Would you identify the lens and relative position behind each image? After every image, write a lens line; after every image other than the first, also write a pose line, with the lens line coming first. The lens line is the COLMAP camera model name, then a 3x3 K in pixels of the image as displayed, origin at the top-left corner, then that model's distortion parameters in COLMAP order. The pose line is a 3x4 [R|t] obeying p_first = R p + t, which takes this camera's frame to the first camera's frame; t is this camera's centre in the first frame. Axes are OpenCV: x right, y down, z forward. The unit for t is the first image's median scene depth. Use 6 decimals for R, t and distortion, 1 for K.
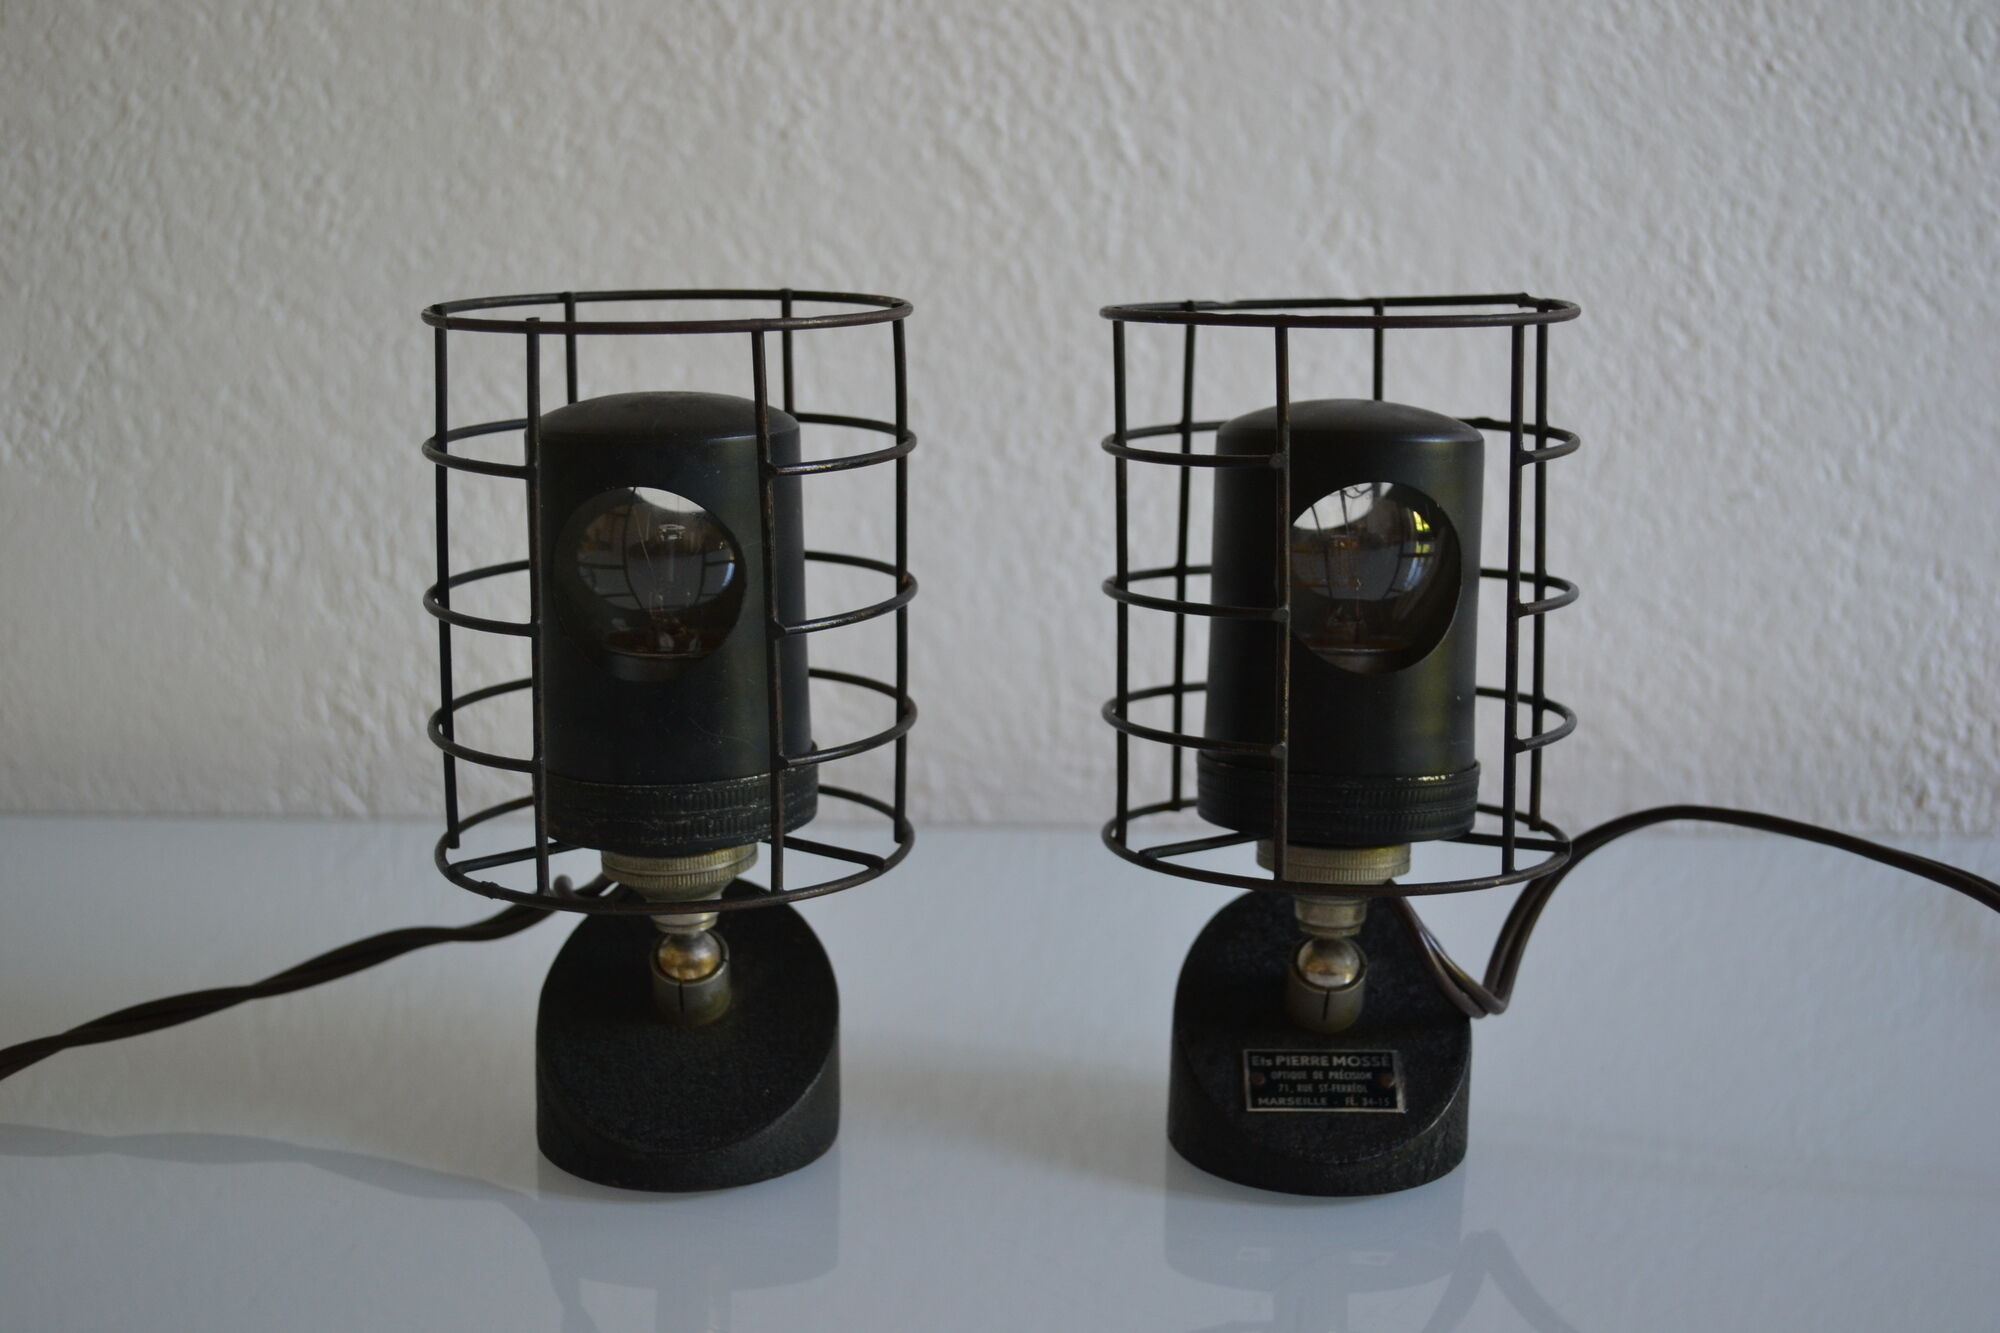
lens RADIAL K [[2445.1, 0, 995.4], [0, 2445.1, 673.6], [0, 0, 1]] dist [-0.026122, 0.000000]
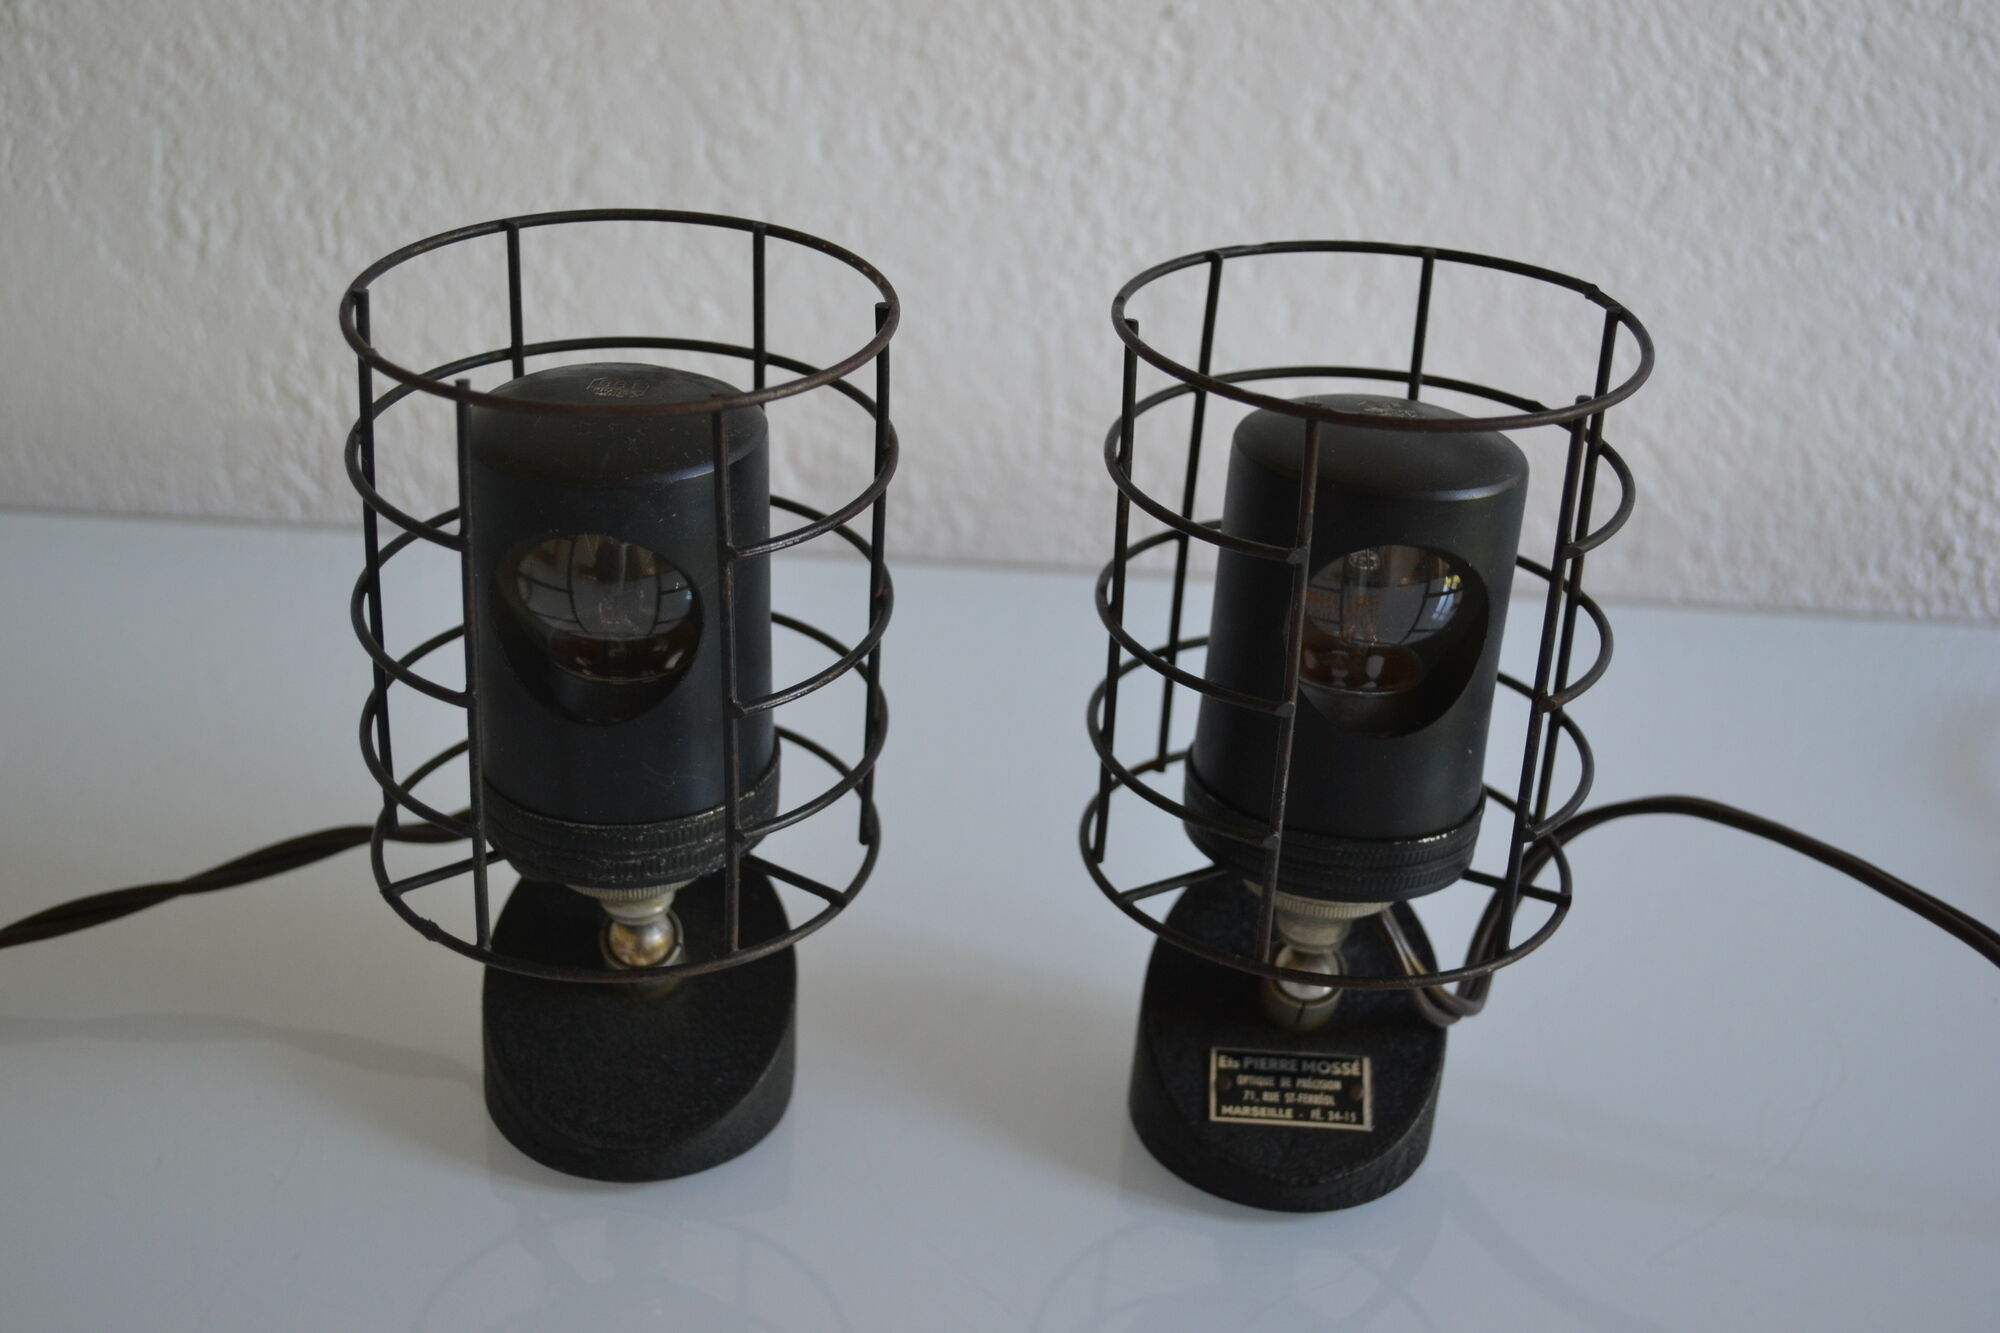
lens RADIAL K [[2445.1, 0, 995.1], [0, 2445.1, 670.7], [0, 0, 1]] dist [-0.026122, 0.000000]
pose [[0.998705, 0.049533, 0.011581, -0.002002], [-0.050771, 0.956494, 0.287300, -0.172737], [0.003154, -0.287516, 0.957771, 0.073411]]
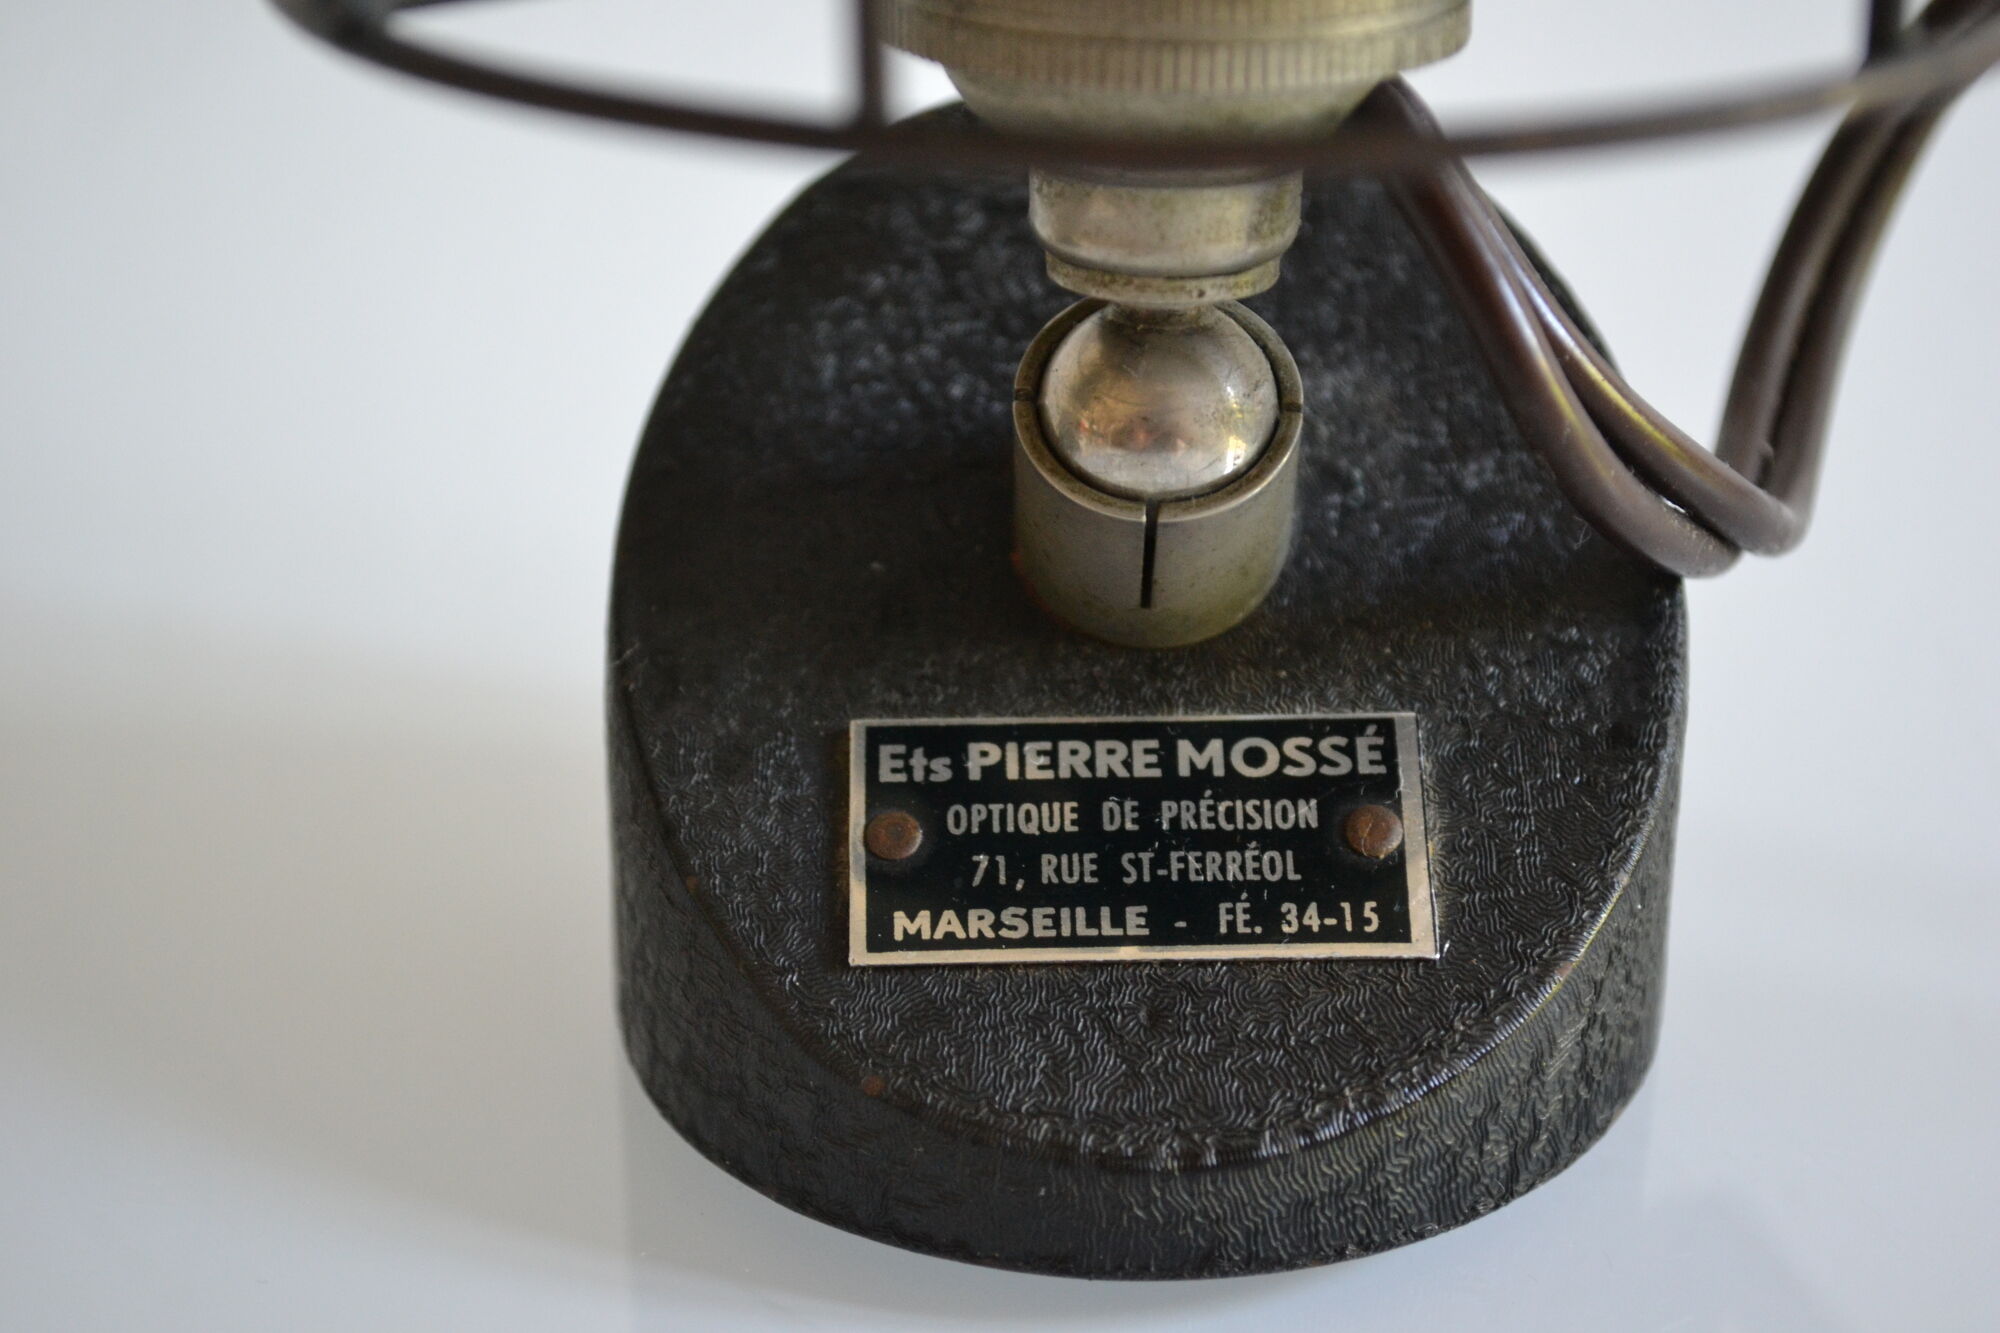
lens RADIAL K [[3672.2, 0, 1003.2], [0, 3672.2, 653.0], [0, 0, 1]] dist [-0.019453, 0.000000]
pose [[0.999073, -0.025310, 0.034818, 0.068423], [0.015879, 0.968529, 0.248392, 0.029965], [-0.040009, -0.247609, 0.968034, 0.396928]]
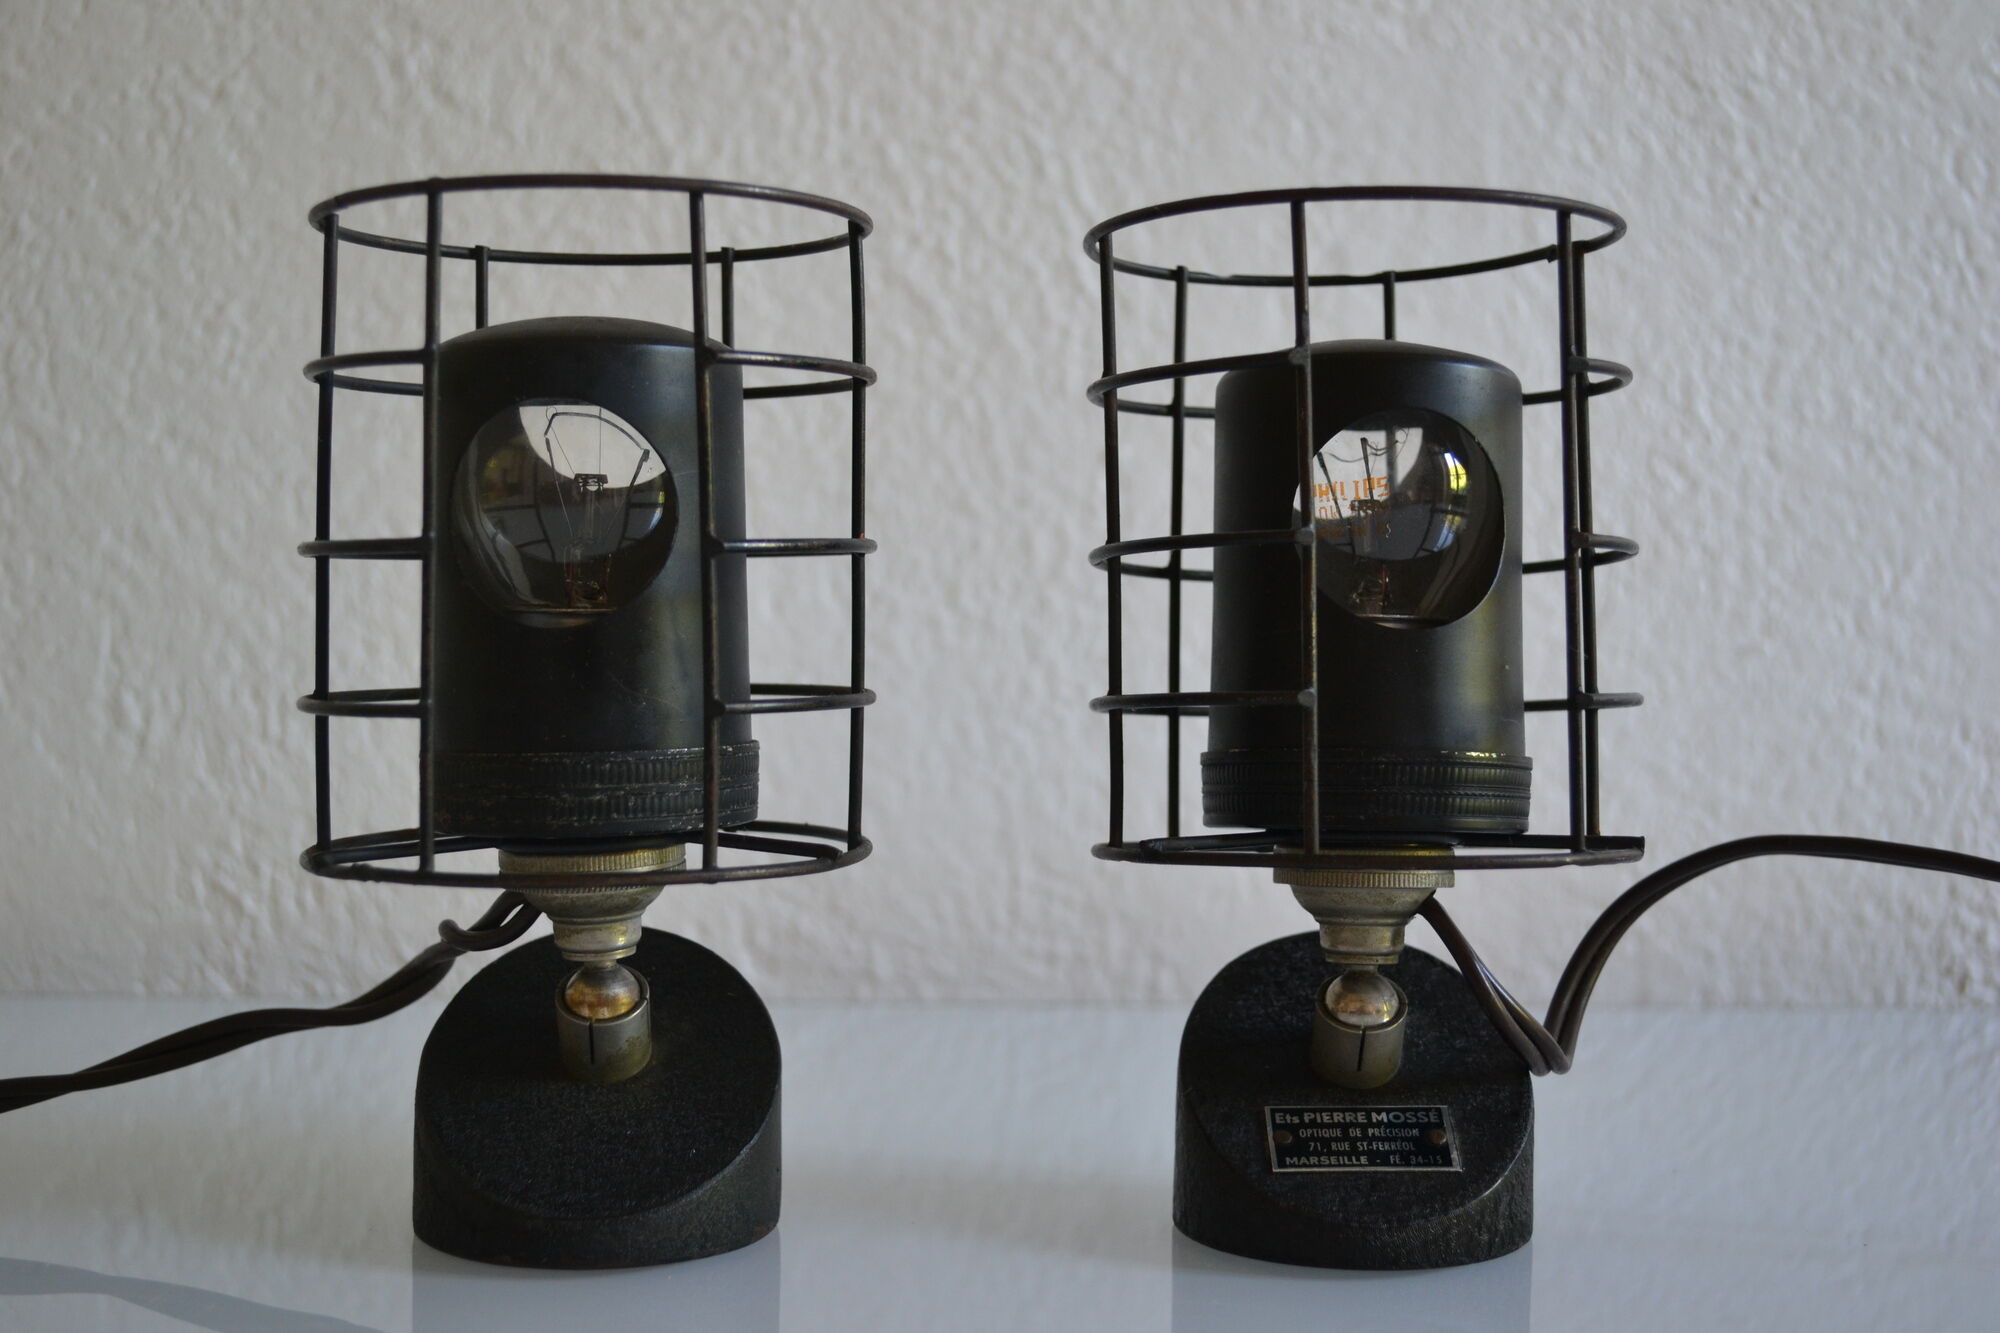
lens RADIAL K [[2445.1, 0, 995.9], [0, 2445.1, 675.1], [0, 0, 1]] dist [-0.026122, 0.000000]
pose [[0.999537, -0.002866, 0.030302, -0.010113], [0.008116, 0.984605, -0.174607, 0.100524], [-0.029335, 0.174772, 0.984172, 0.099560]]
